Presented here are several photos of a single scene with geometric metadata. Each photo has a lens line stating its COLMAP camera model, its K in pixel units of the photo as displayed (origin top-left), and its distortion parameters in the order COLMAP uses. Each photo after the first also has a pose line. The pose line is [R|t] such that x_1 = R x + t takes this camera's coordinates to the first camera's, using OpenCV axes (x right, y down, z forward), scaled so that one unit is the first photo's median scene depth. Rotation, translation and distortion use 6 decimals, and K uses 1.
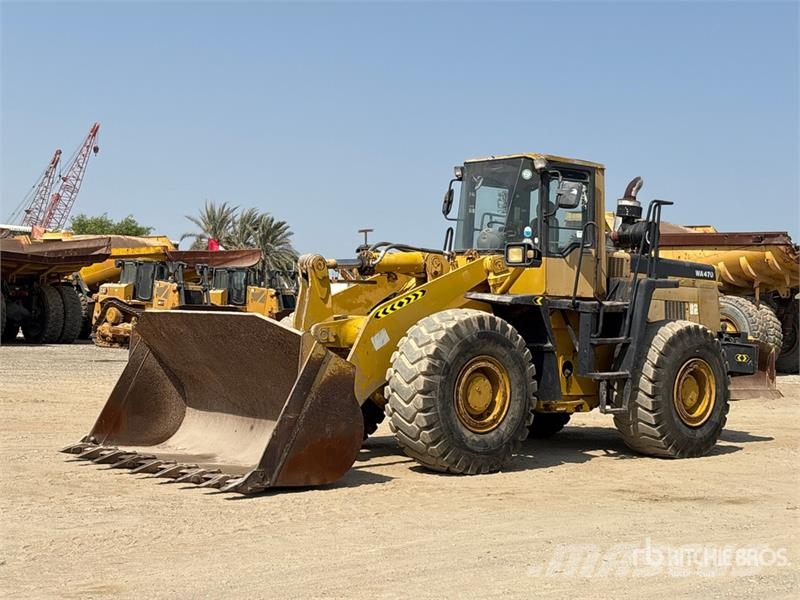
lens RADIAL K [[607.4, 0, 392.2], [0, 607.4, 303.4], [0, 0, 1]] dist [0.058924, -0.075373]
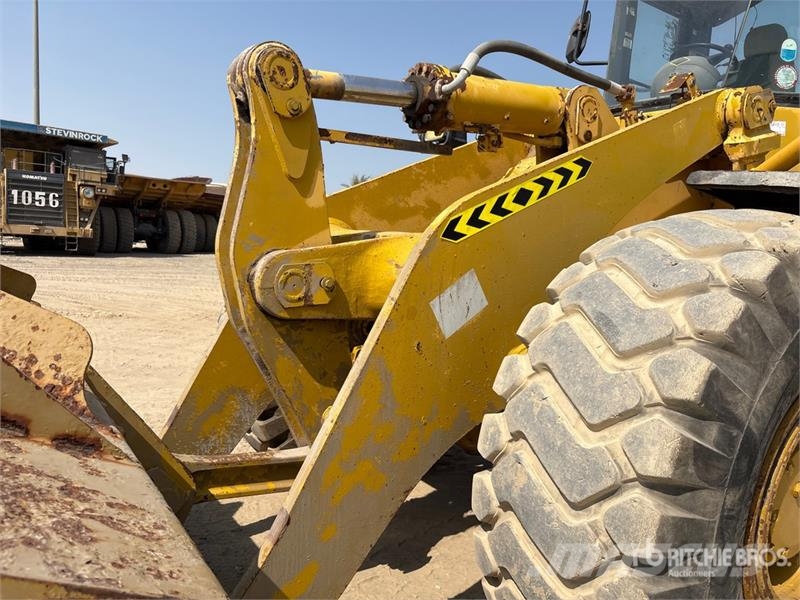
lens RADIAL K [[607.4, 0, 392.2], [0, 607.4, 303.4], [0, 0, 1]] dist [0.058924, -0.075373]
pose [[0.993286, 0.025609, -0.112812, -0.018616], [-0.010801, 0.991459, 0.129968, 0.016713], [0.115177, -0.127877, 0.985080, 0.663398]]
